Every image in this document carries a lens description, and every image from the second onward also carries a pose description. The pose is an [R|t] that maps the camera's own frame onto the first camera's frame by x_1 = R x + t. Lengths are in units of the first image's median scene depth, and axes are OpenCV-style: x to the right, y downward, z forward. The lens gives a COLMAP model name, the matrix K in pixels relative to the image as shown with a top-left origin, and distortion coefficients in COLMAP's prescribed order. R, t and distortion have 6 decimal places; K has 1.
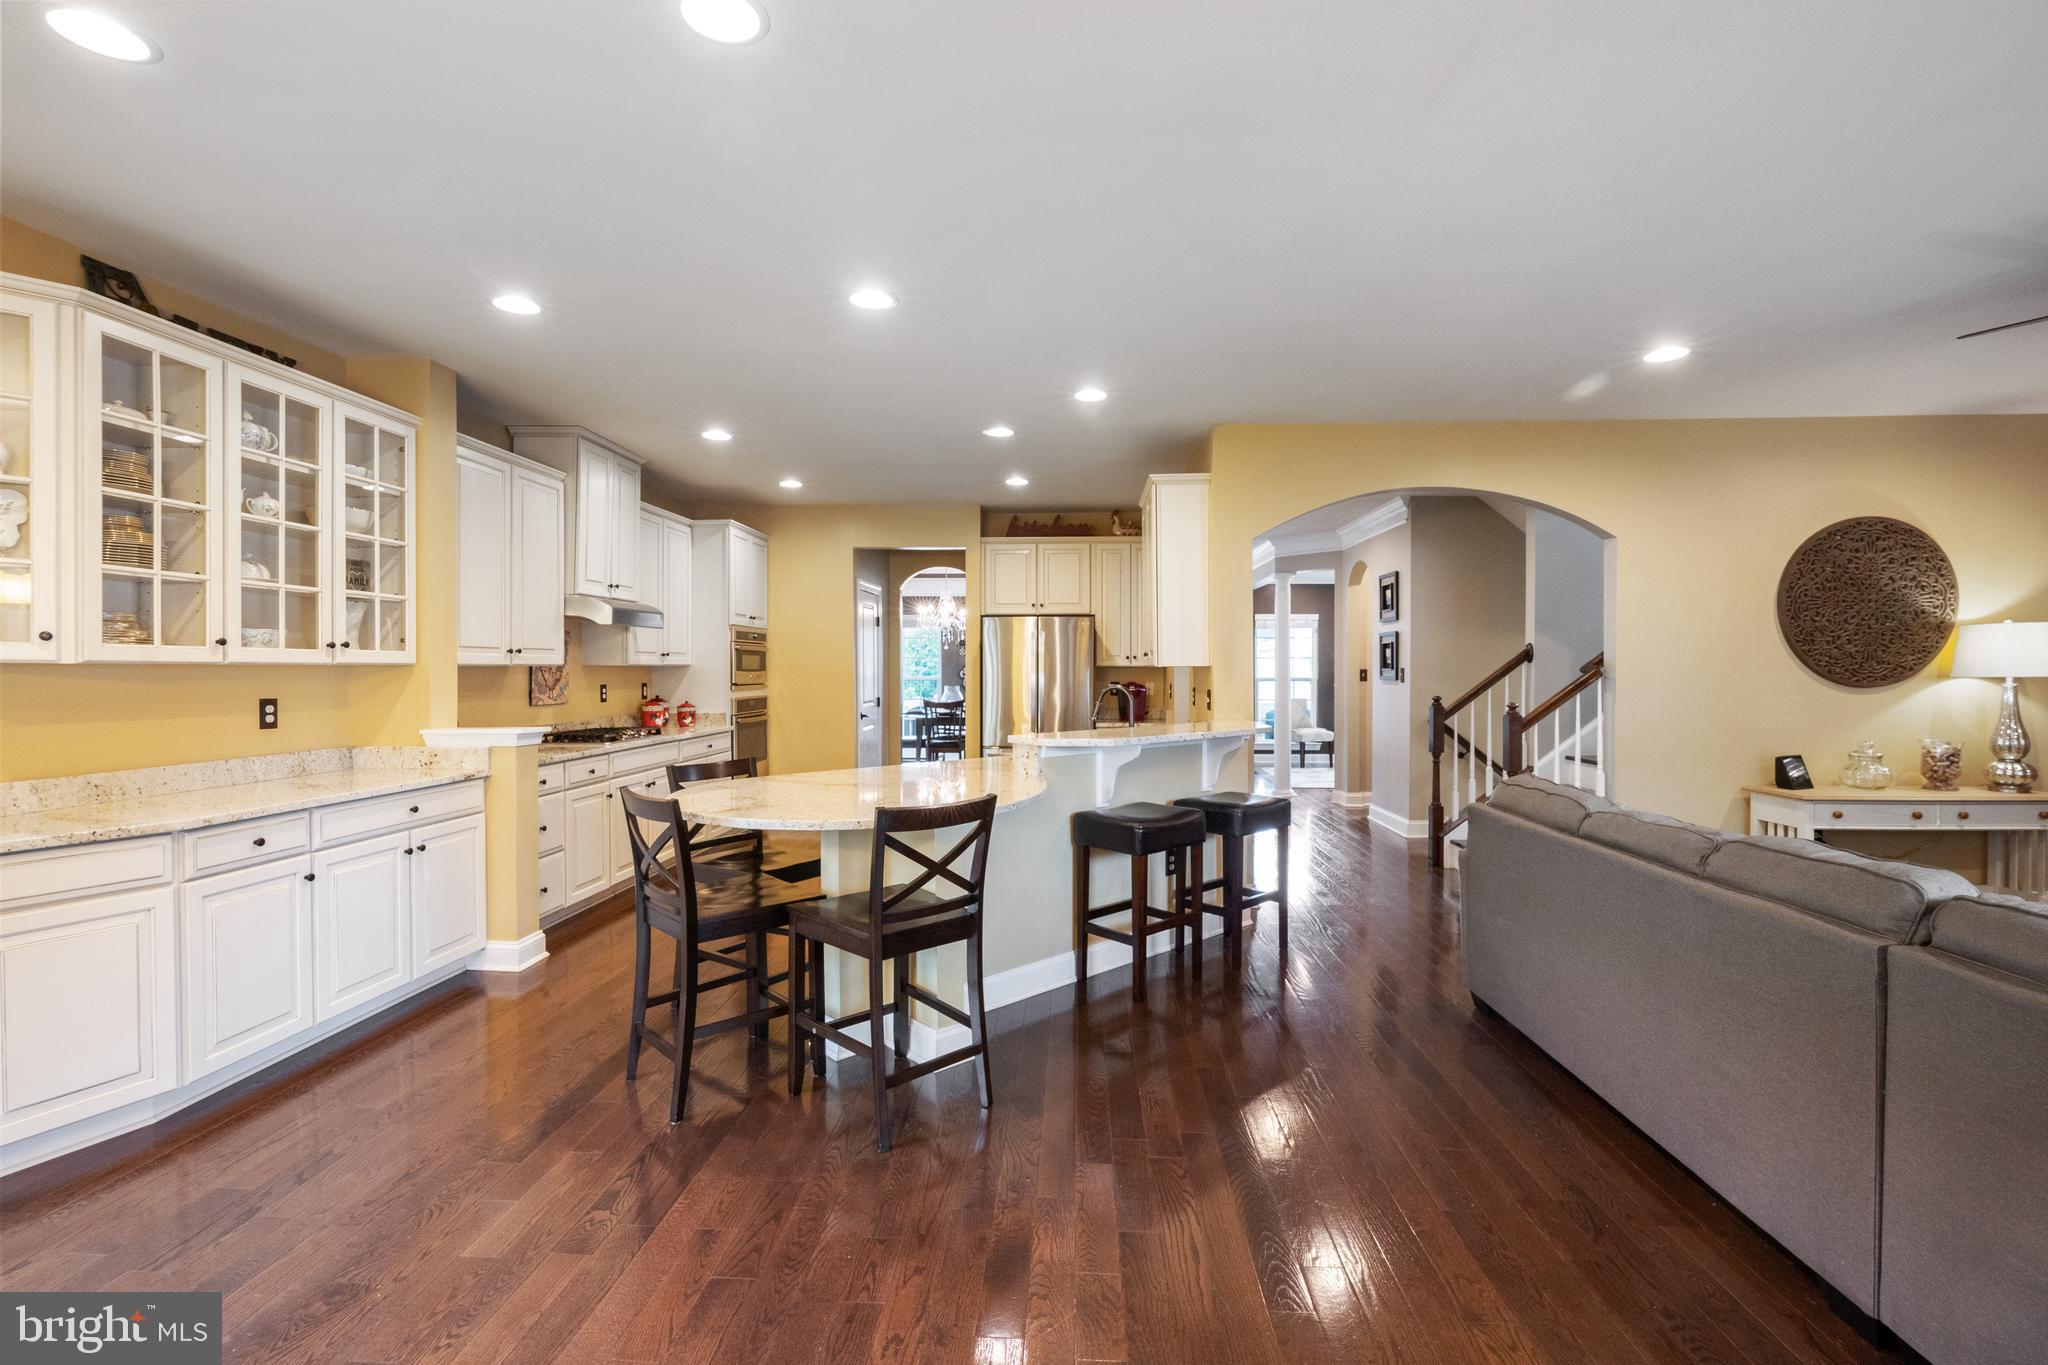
lens RADIAL K [[917.1, 0, 1026.4], [0, 917.1, 679.7], [0, 0, 1]] dist [-0.012555, 0.005704]
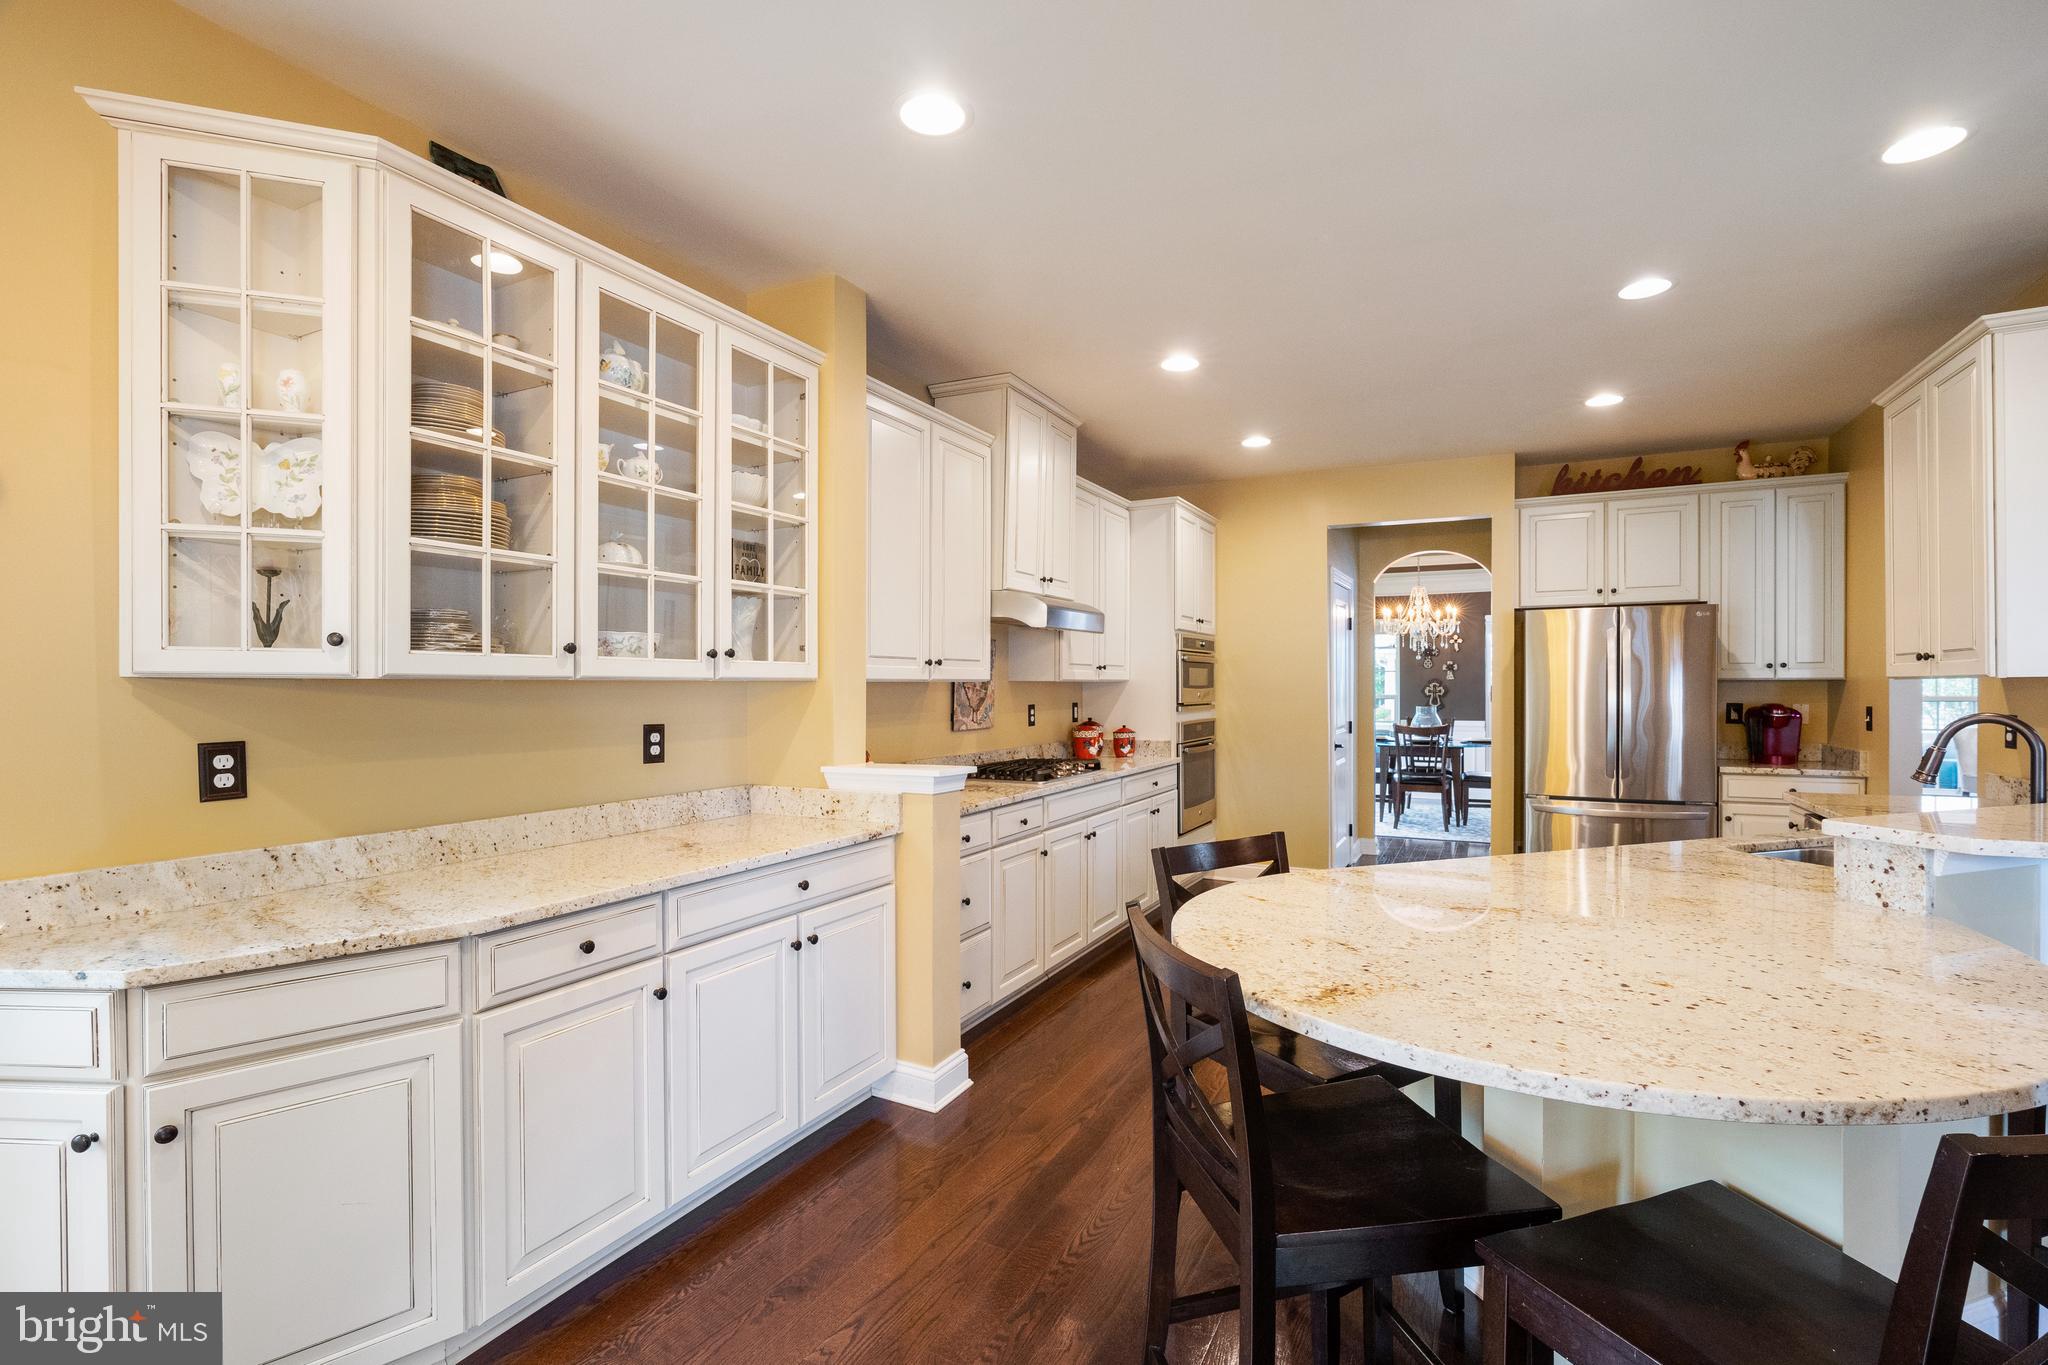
lens RADIAL K [[917.1, 0, 1026.4], [0, 917.1, 679.7], [0, 0, 1]] dist [-0.012555, 0.005704]
pose [[0.913333, -0.005763, -0.407172, -0.140233], [-0.001656, 0.999839, -0.017866, -0.002489], [0.407209, 0.016992, 0.913177, 0.262822]]
